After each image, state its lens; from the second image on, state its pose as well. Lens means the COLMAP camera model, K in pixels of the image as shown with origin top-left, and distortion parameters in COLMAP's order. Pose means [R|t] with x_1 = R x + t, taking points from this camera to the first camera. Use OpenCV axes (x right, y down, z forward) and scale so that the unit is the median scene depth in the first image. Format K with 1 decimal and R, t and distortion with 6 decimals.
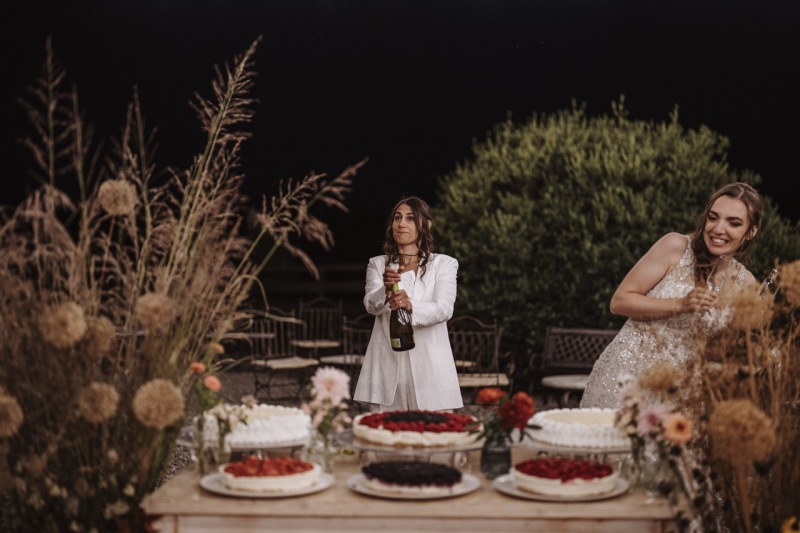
lens RADIAL K [[1140.9, 0, 396.3], [0, 1140.9, 265.9], [0, 0, 1]] dist [-0.143699, 1.042188]
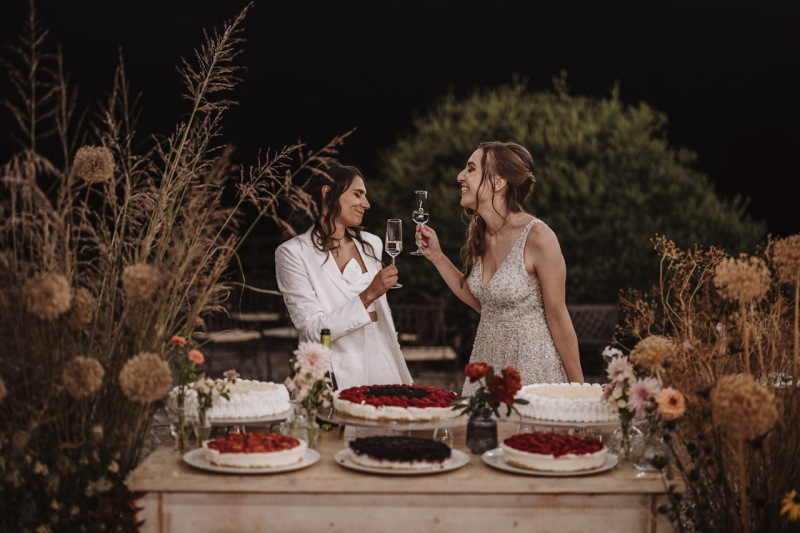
lens RADIAL K [[1140.9, 0, 396.3], [0, 1140.9, 265.9], [0, 0, 1]] dist [-0.143699, 1.042188]
pose [[0.997736, 0.007454, 0.066845, -0.048847], [-0.009014, 0.999693, 0.023069, 0.001272], [-0.066653, -0.023620, 0.997497, 0.017605]]
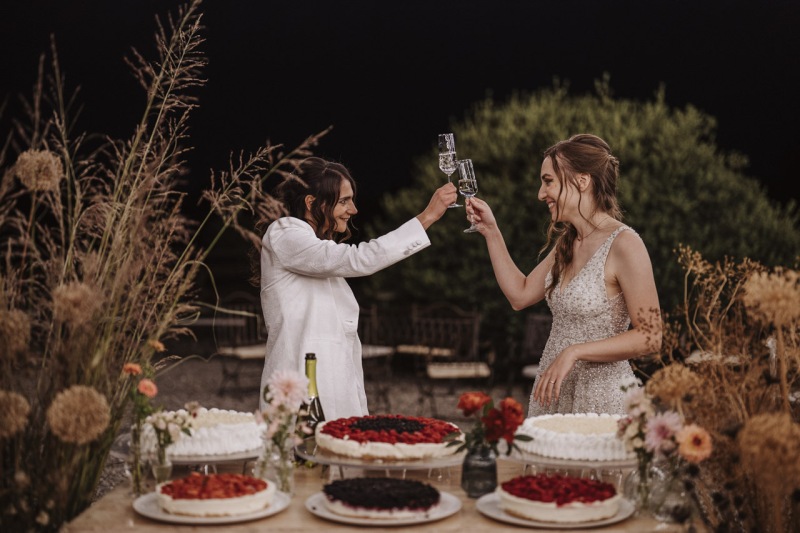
lens RADIAL K [[1140.9, 0, 396.3], [0, 1140.9, 265.9], [0, 0, 1]] dist [-0.143699, 1.042188]
pose [[0.999804, 0.001956, 0.019685, 0.006573], [-0.002235, 0.999897, 0.014169, -0.000799], [-0.019655, -0.014210, 0.999706, 0.125986]]
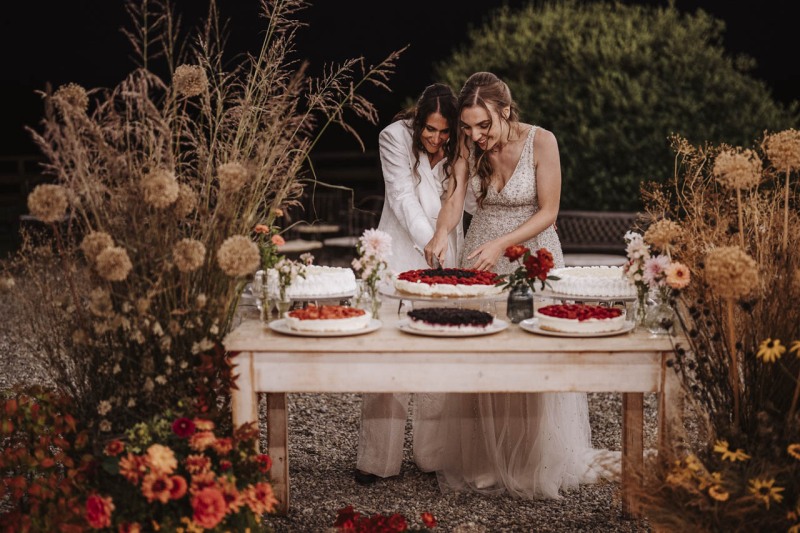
lens RADIAL K [[1175.0, 0, 388.1], [0, 1175.0, 270.9], [0, 0, 1]] dist [-0.145260, 1.075023]
pose [[0.999947, -0.004855, 0.009114, -0.052316], [0.003947, 0.995259, 0.097178, 0.015444], [-0.009543, -0.097137, 0.995225, -0.168806]]
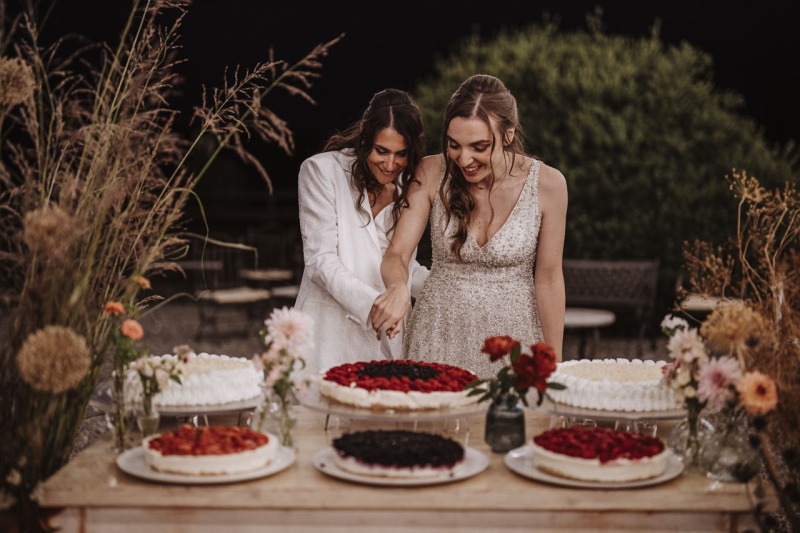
lens RADIAL K [[1152.3, 0, 396.0], [0, 1152.3, 264.9], [0, 0, 1]] dist [-0.133826, 1.008476]
pose [[0.999067, 0.004167, 0.042985, -0.018337], [-0.006754, 0.998163, 0.060208, 0.012317], [-0.042655, -0.060442, 0.997260, 0.209285]]
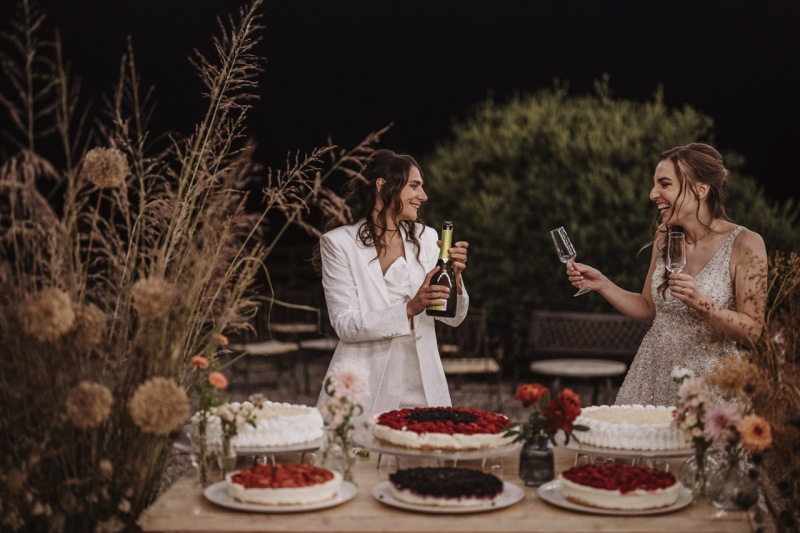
lens RADIAL K [[1128.5, 0, 397.5], [0, 1128.5, 267.1], [0, 0, 1]] dist [-0.149452, 1.046497]
pose [[0.999429, 0.001201, 0.033767, -0.045953], [-0.001760, 0.999862, 0.016536, 0.001459], [-0.033743, -0.016586, 0.999293, 0.115689]]
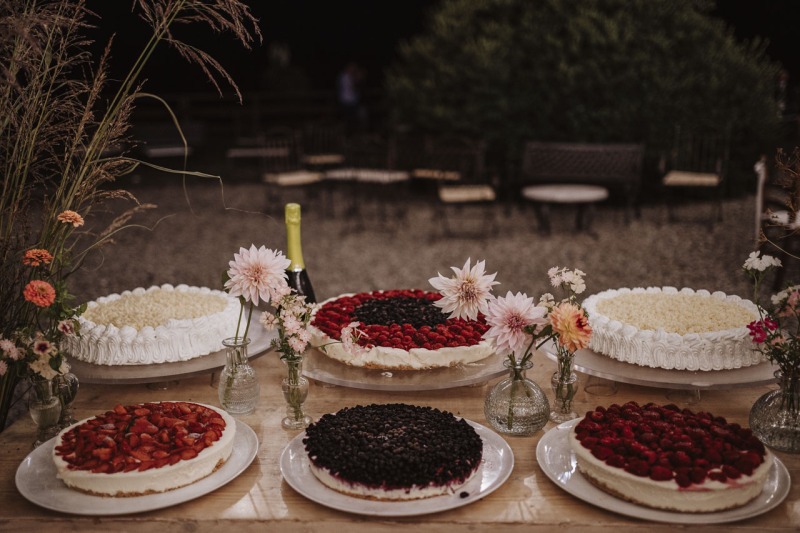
lens RADIAL K [[822.3, 0, 401.1], [0, 822.3, 269.9], [0, 0, 1]] dist [-0.019490, 0.127350]
pose [[0.999858, -0.016336, 0.004119, 0.015007], [0.015096, 0.977272, 0.211449, 0.010000], [-0.007480, -0.211357, 0.977380, 0.532017]]
